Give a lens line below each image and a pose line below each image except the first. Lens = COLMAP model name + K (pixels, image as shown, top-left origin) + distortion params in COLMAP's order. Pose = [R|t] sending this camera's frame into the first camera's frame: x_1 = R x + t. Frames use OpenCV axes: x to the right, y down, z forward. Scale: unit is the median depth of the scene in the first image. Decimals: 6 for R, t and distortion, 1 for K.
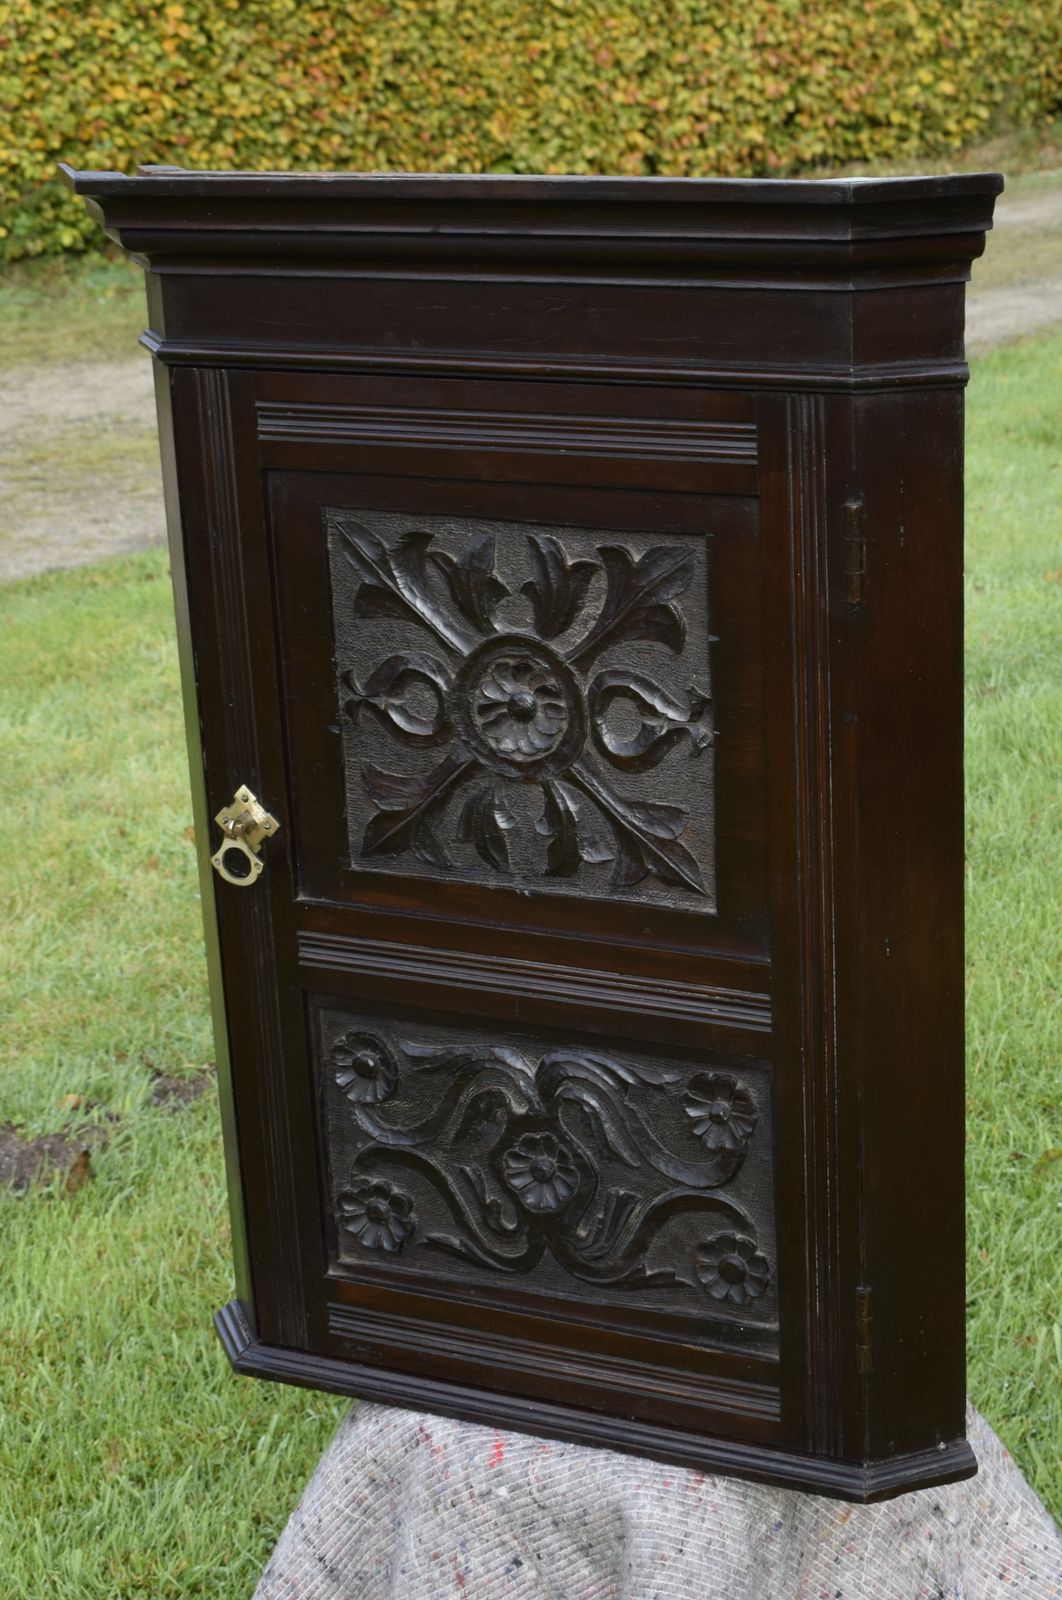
lens RADIAL K [[2793.3, 0, 817.1], [0, 2793.3, 815.3], [0, 0, 1]] dist [-0.015450, -0.014205]
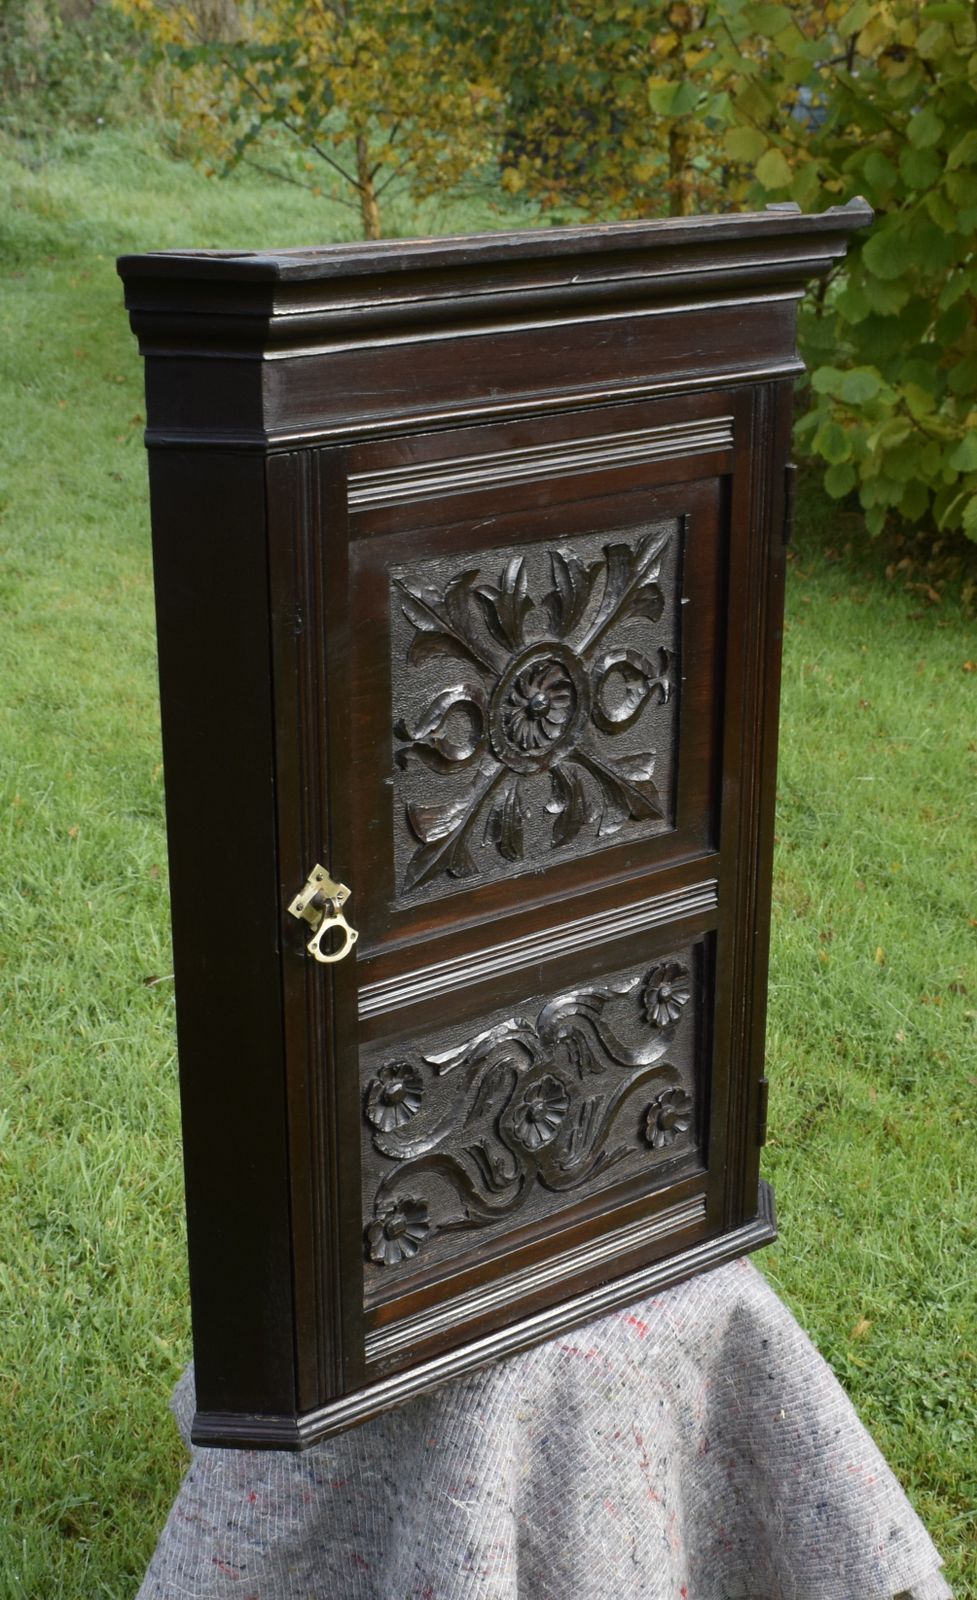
lens RADIAL K [[2413.4, 0, 492.2], [0, 2413.4, 905.1], [0, 0, 1]] dist [-0.031825, -0.023500]
pose [[0.458867, -0.302379, 0.835469, -0.922094], [0.251835, 0.946010, 0.204071, -0.161180], [-0.852068, 0.116759, 0.510242, 0.514795]]
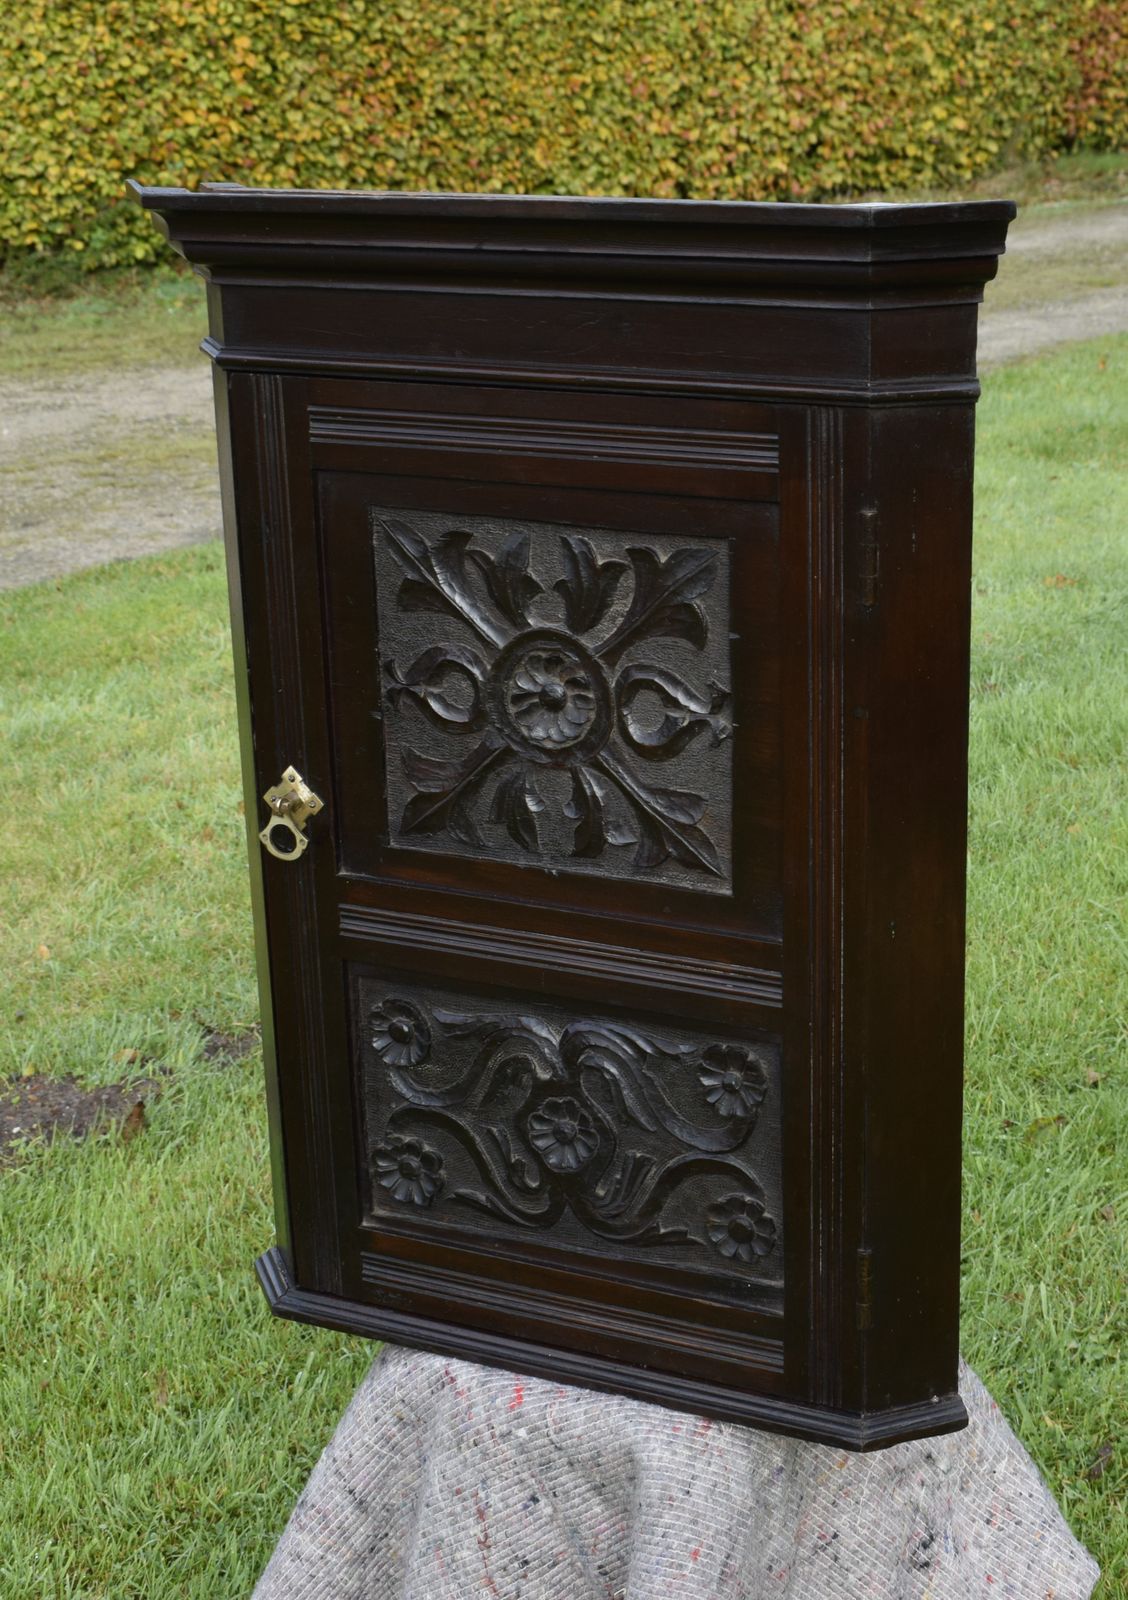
lens RADIAL K [[2593.2, 0, 784.2], [0, 2593.2, 816.7], [0, 0, 1]] dist [-0.013562, -0.036549]
pose [[0.999710, 0.018121, -0.015832, -0.001125], [-0.018010, 0.999813, 0.007102, -0.001932], [0.015957, -0.006815, 0.999849, 0.013792]]
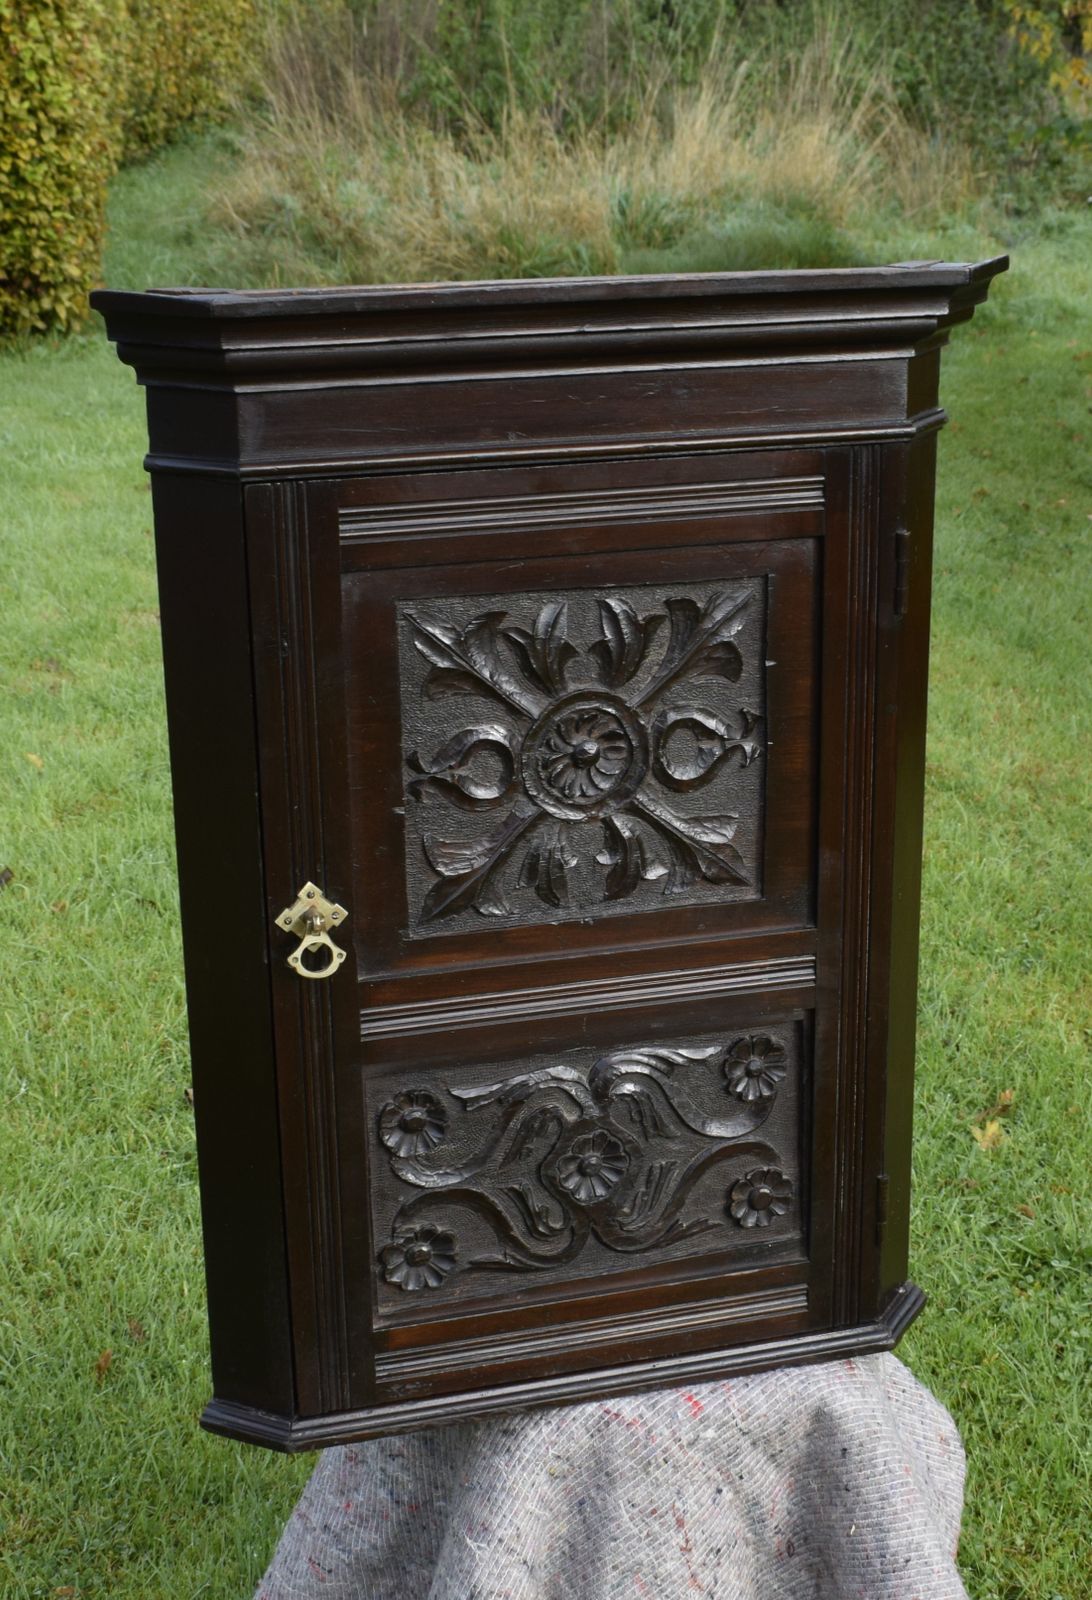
lens RADIAL K [[2441.3, 0, 561.7], [0, 2441.3, 889.6], [0, 0, 1]] dist [-0.029992, -0.024804]
pose [[0.763501, -0.199305, 0.614283, -0.704006], [0.188895, 0.978509, 0.082699, -0.066643], [-0.617563, 0.052894, 0.784741, 0.234228]]
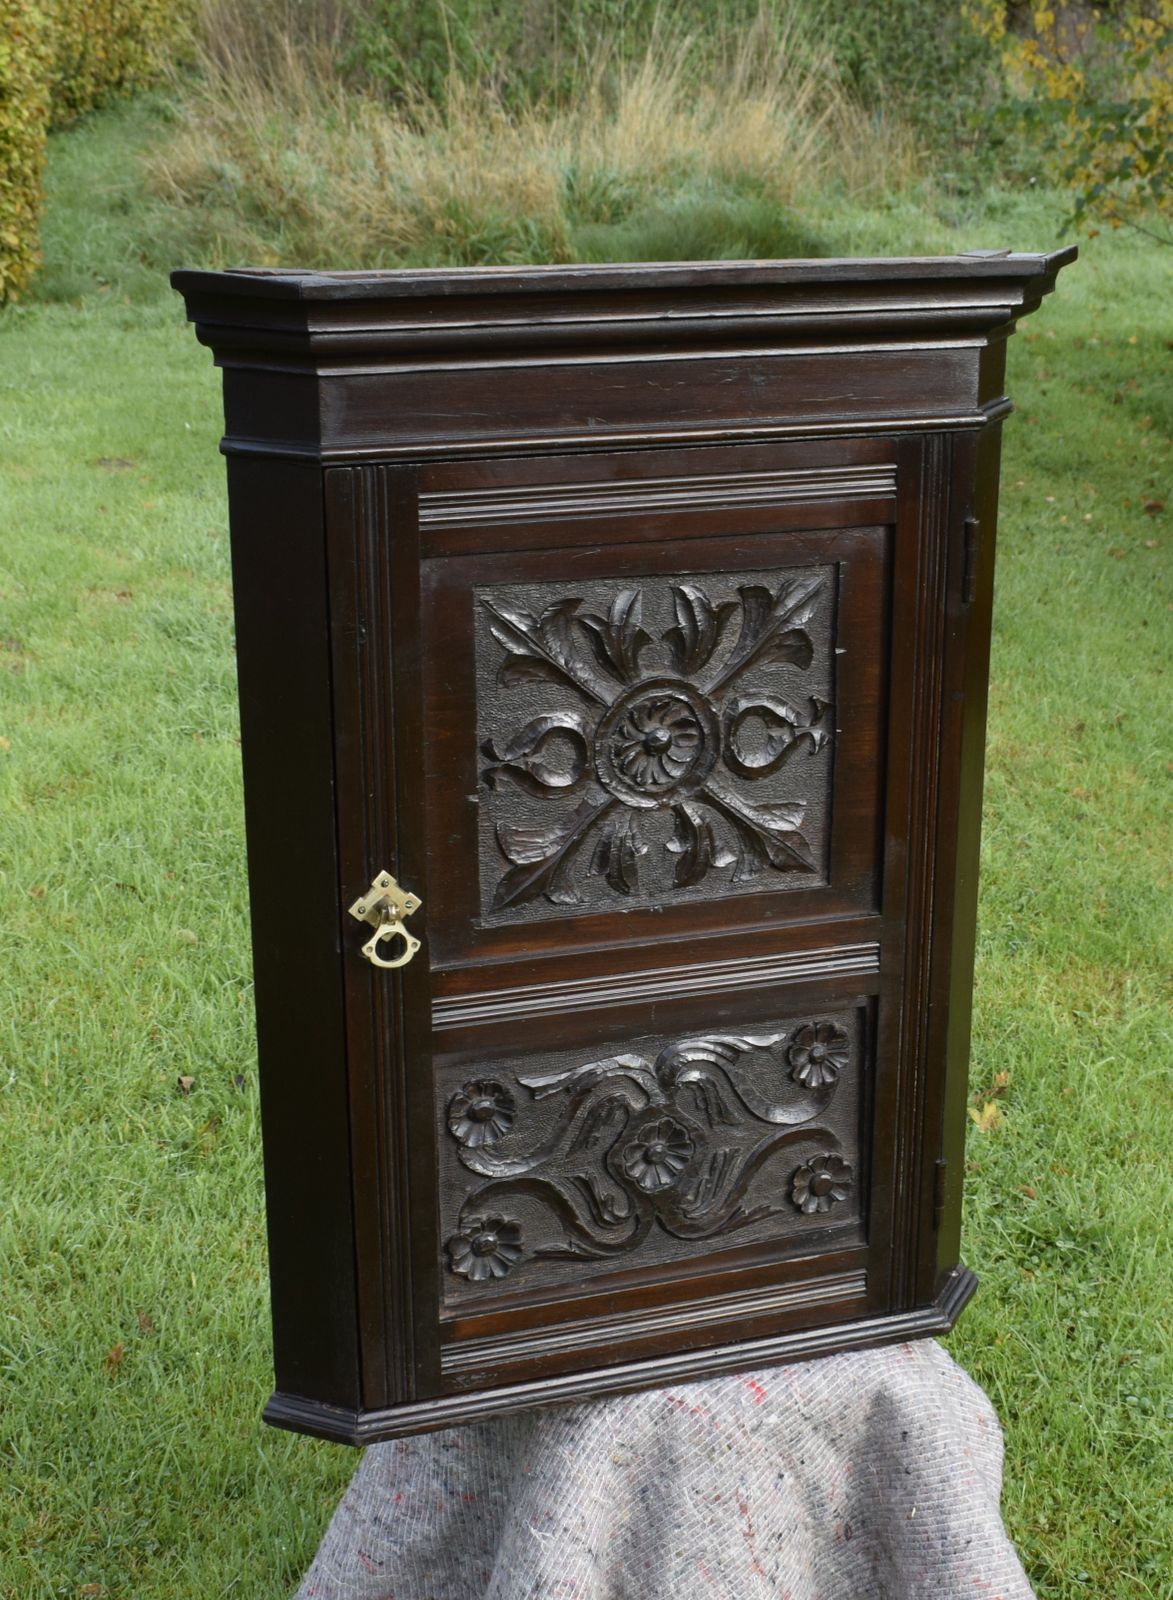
lens RADIAL K [[2459.5, 0, 650.4], [0, 2459.5, 899.1], [0, 0, 1]] dist [-0.033634, 0.000845]
pose [[0.722168, -0.208764, 0.659463, -0.746714], [0.185407, 0.976904, 0.106219, -0.080067], [-0.666407, 0.045561, 0.744195, 0.265937]]
